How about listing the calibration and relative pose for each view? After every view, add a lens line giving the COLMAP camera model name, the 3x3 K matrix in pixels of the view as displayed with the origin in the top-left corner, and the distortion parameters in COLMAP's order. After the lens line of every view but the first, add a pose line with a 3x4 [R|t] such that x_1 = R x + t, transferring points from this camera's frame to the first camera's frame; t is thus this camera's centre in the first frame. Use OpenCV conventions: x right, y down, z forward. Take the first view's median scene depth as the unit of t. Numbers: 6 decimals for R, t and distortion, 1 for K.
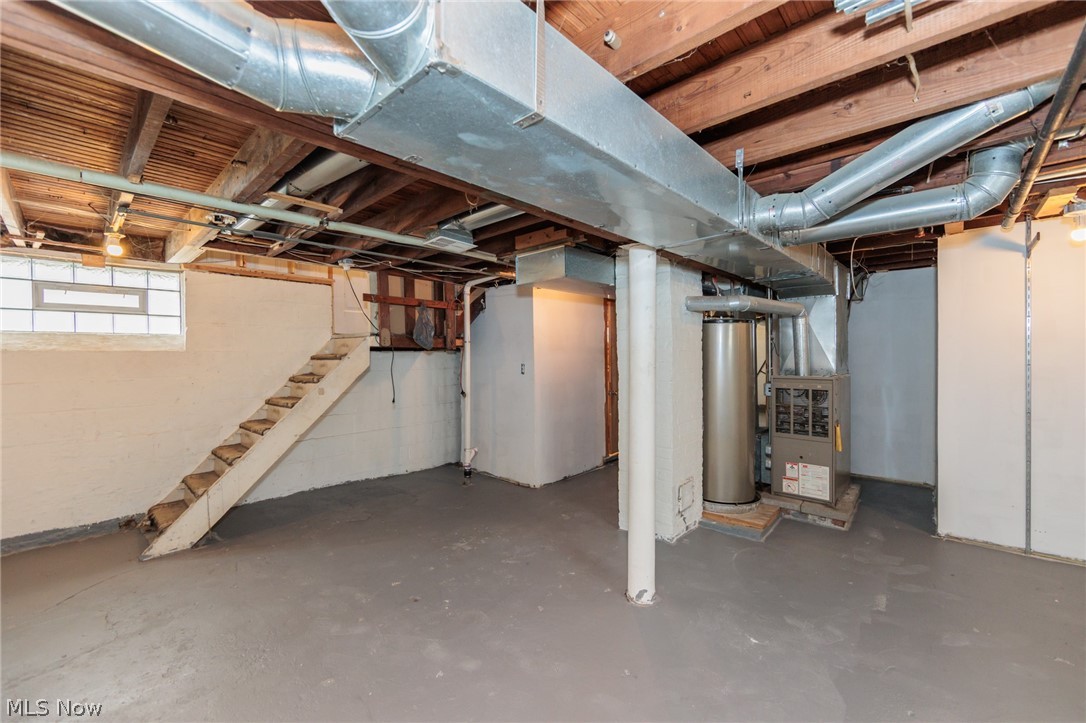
lens RADIAL K [[440.5, 0, 549.2], [0, 440.5, 364.3], [0, 0, 1]] dist [-0.001603, -0.000127]
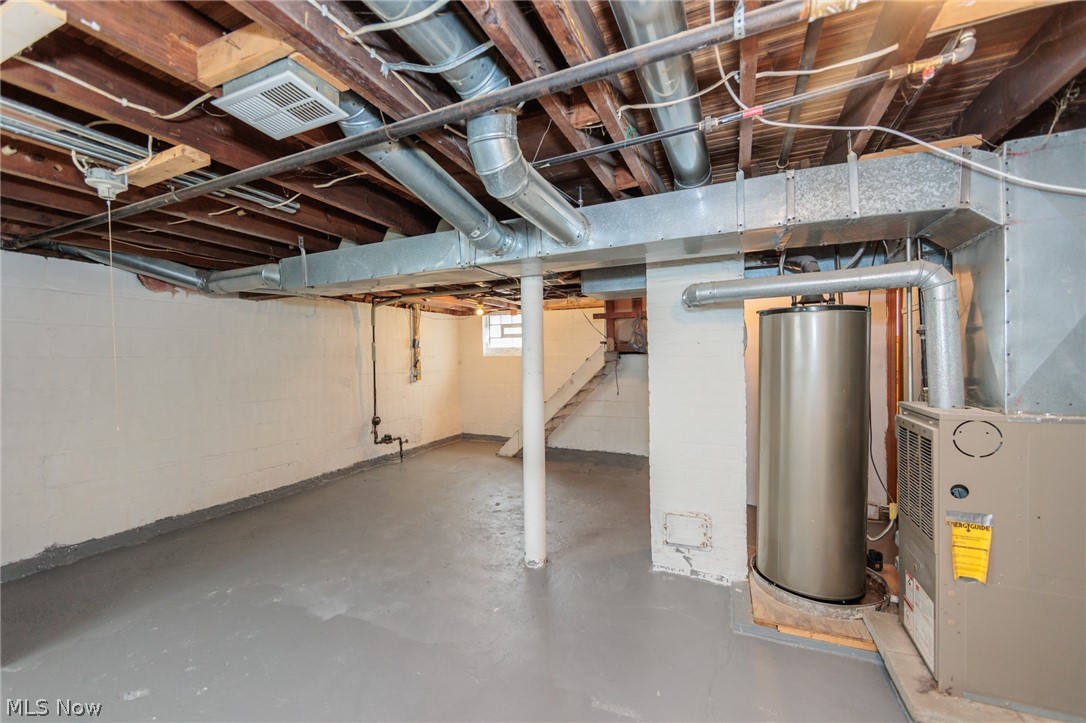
lens RADIAL K [[440.5, 0, 549.2], [0, 440.5, 364.3], [0, 0, 1]] dist [-0.001603, -0.000127]
pose [[0.318051, 0.021762, -0.947824, 1.054881], [-0.002604, 0.999753, 0.022080, -0.037012], [0.948070, -0.004555, 0.318029, 0.508180]]
